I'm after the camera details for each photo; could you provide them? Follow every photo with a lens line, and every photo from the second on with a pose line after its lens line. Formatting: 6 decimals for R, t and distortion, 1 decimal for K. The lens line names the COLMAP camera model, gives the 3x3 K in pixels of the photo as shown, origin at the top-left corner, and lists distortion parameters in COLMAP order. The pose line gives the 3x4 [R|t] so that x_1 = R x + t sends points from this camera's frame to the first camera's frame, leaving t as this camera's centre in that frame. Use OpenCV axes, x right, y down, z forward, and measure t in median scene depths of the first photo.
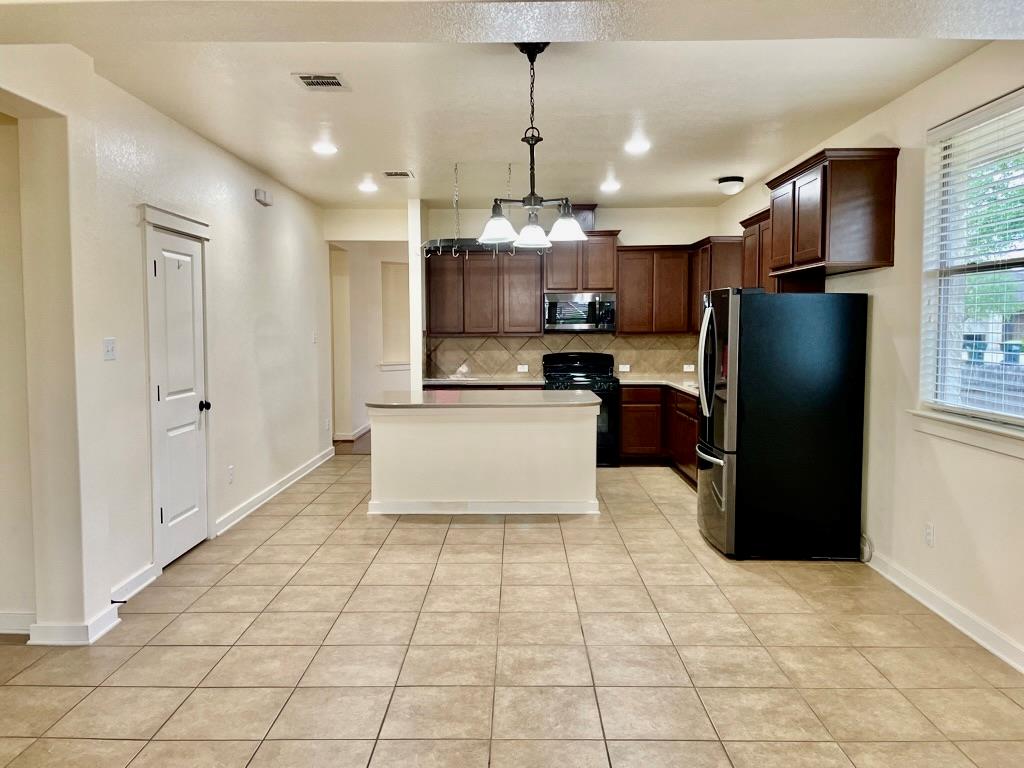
lens RADIAL K [[779.7, 0, 512.0], [0, 779.7, 384.0], [0, 0, 1]] dist [0.096428, -0.136377]
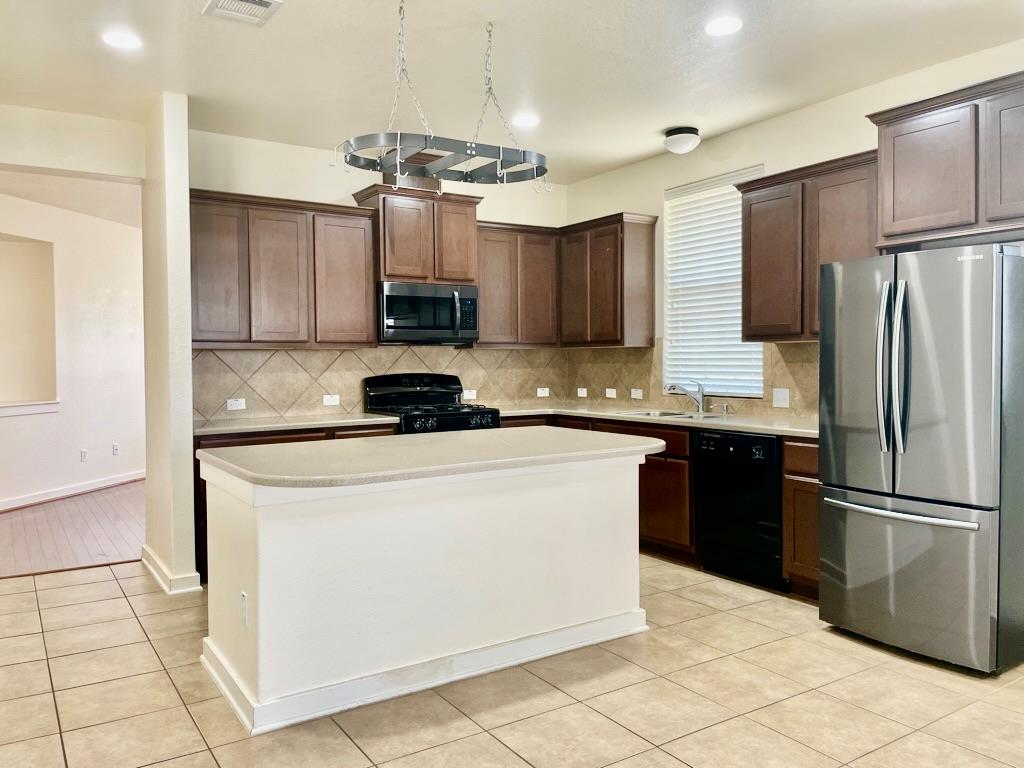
lens RADIAL K [[779.7, 0, 512.0], [0, 779.7, 384.0], [0, 0, 1]] dist [0.096428, -0.136377]
pose [[0.832011, -0.021208, 0.554354, -0.228104], [0.046934, 0.998377, -0.032247, -0.005605], [-0.552771, 0.052848, 0.831656, 0.404536]]
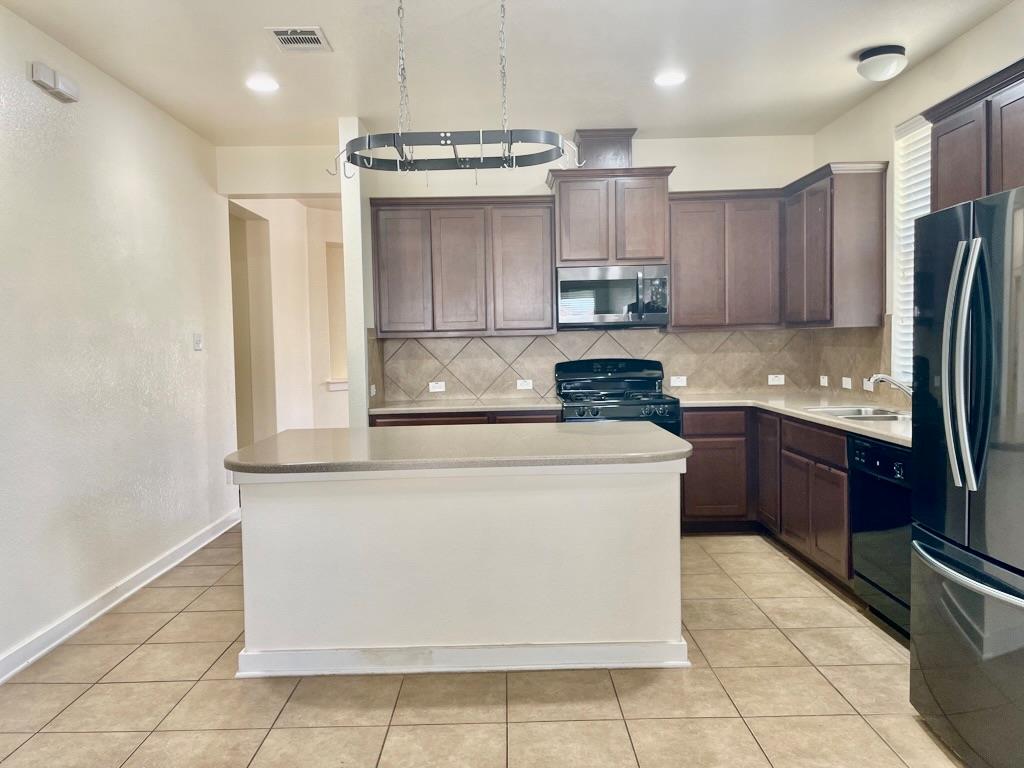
lens RADIAL K [[779.7, 0, 512.0], [0, 779.7, 384.0], [0, 0, 1]] dist [0.096428, -0.136377]
pose [[0.999739, -0.017896, 0.014196, -0.006619], [0.018142, 0.999685, -0.017330, -0.009525], [-0.013881, 0.017583, 0.999749, 0.355629]]
